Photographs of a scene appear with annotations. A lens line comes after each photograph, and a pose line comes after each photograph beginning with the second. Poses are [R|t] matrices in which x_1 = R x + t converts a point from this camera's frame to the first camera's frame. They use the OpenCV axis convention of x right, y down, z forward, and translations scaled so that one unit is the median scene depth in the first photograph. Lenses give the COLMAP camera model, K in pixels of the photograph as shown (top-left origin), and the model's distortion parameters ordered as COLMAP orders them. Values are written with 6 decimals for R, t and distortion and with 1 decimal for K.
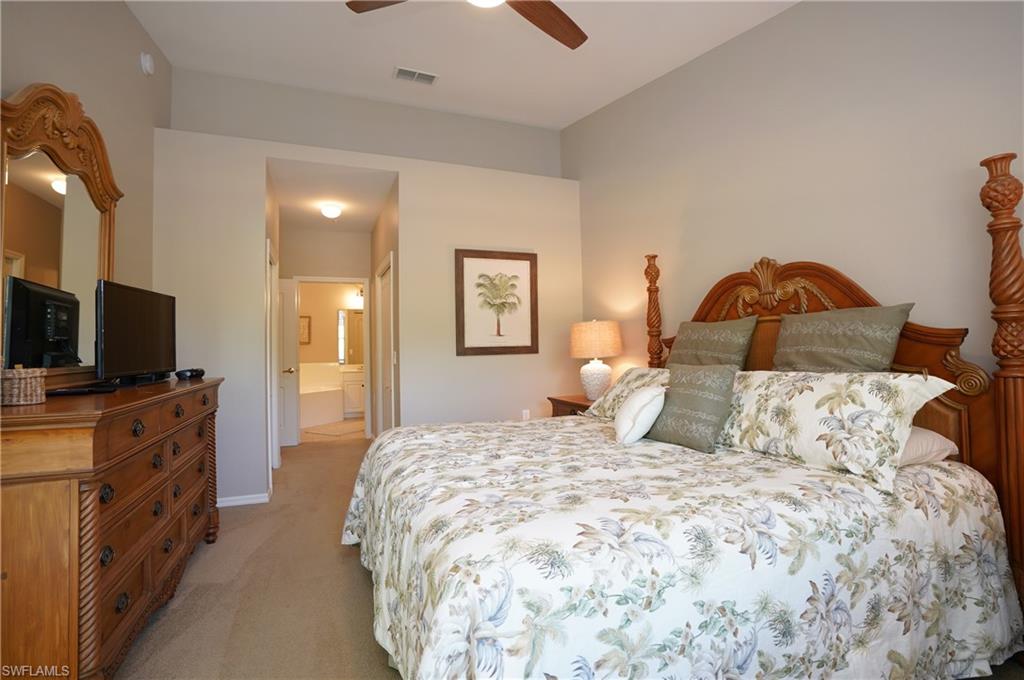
lens RADIAL K [[480.6, 0, 516.5], [0, 480.6, 334.6], [0, 0, 1]] dist [-0.057511, 0.018936]
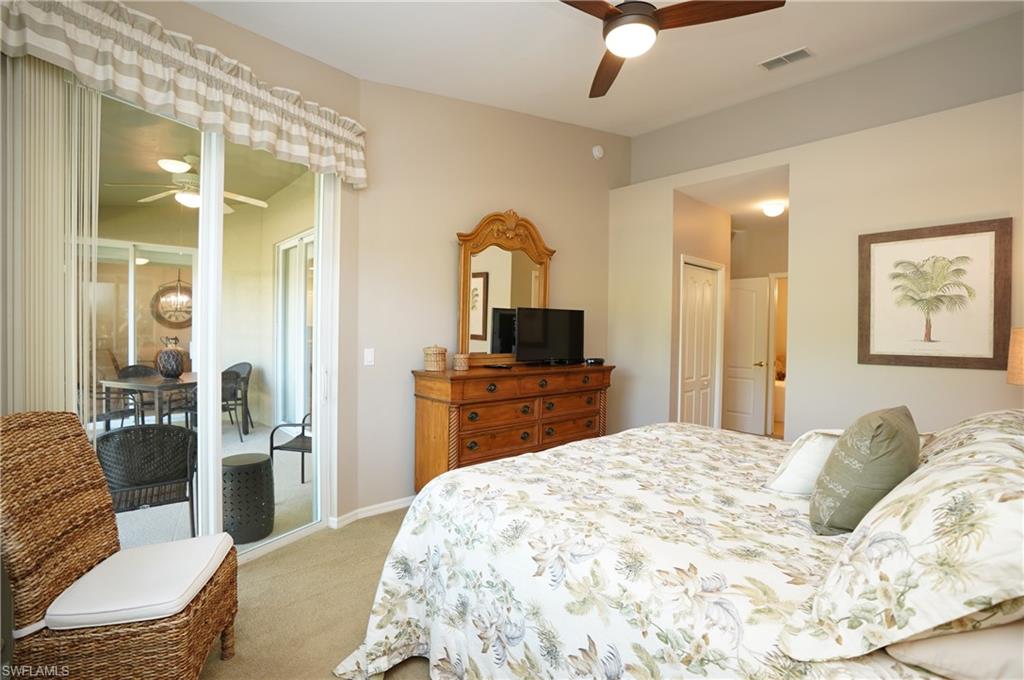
lens RADIAL K [[480.6, 0, 516.5], [0, 480.6, 339.4], [0, 0, 1]] dist [-0.057511, 0.018936]
pose [[0.337953, 0.040057, -0.940310, 0.675389], [0.002801, 0.999047, 0.043566, -0.054286], [0.941159, -0.017357, 0.337519, 0.253632]]
